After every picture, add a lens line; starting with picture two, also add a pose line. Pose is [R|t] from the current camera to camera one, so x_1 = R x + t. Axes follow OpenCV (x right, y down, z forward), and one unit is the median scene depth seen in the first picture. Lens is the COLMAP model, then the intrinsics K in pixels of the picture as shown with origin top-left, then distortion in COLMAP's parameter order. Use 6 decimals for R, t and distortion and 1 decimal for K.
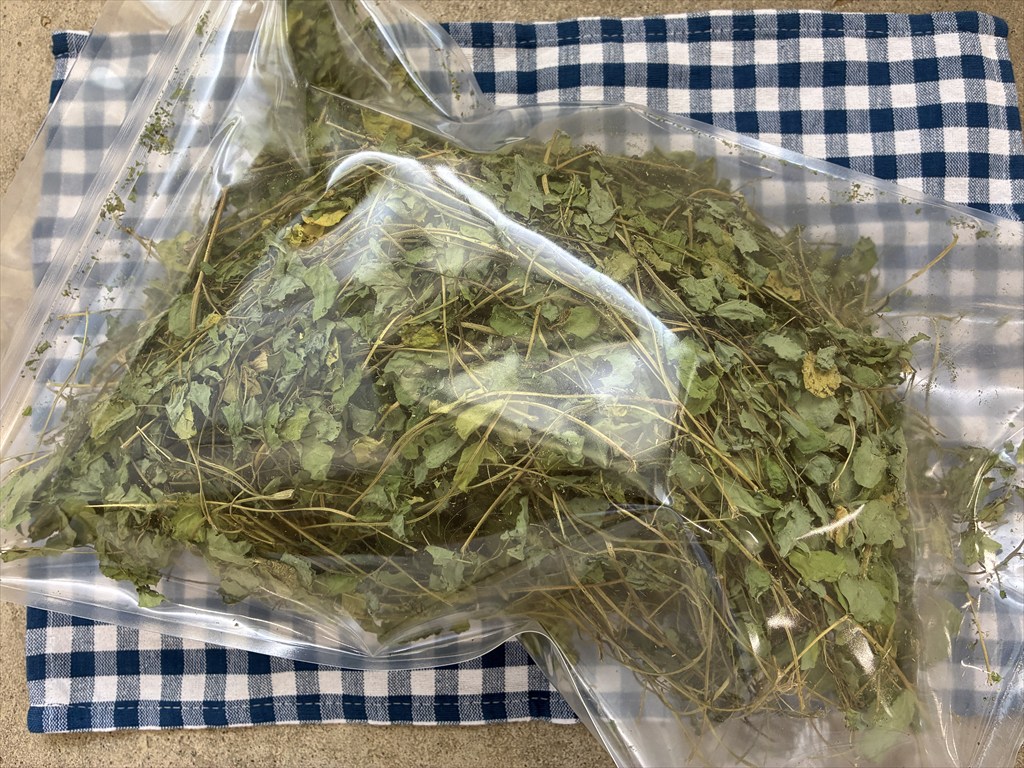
lens RADIAL K [[786.4, 0, 512.0], [0, 786.4, 384.0], [0, 0, 1]] dist [0.004275, -0.010355]
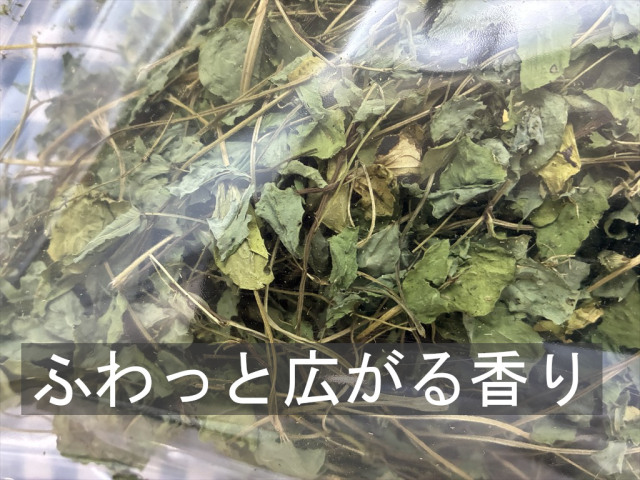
lens RADIAL K [[491.5, 0, 320.0], [0, 491.5, 240.0], [0, 0, 1]] dist [0.004275, -0.010355]
pose [[0.990395, 0.070219, 0.119107, -0.409584], [-0.087553, 0.985227, 0.147181, -0.017214], [-0.107013, -0.156195, 0.981912, 0.666096]]
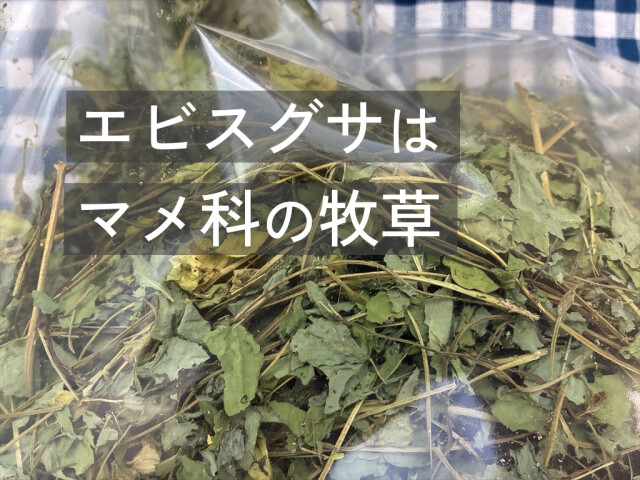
lens RADIAL K [[491.5, 0, 320.0], [0, 491.5, 240.0], [0, 0, 1]] dist [0.004275, -0.010355]
pose [[0.990042, -0.022291, 0.138994, -0.224107], [-0.001409, 0.985765, 0.168126, -0.284840], [-0.140763, -0.166648, 0.975917, 0.600389]]
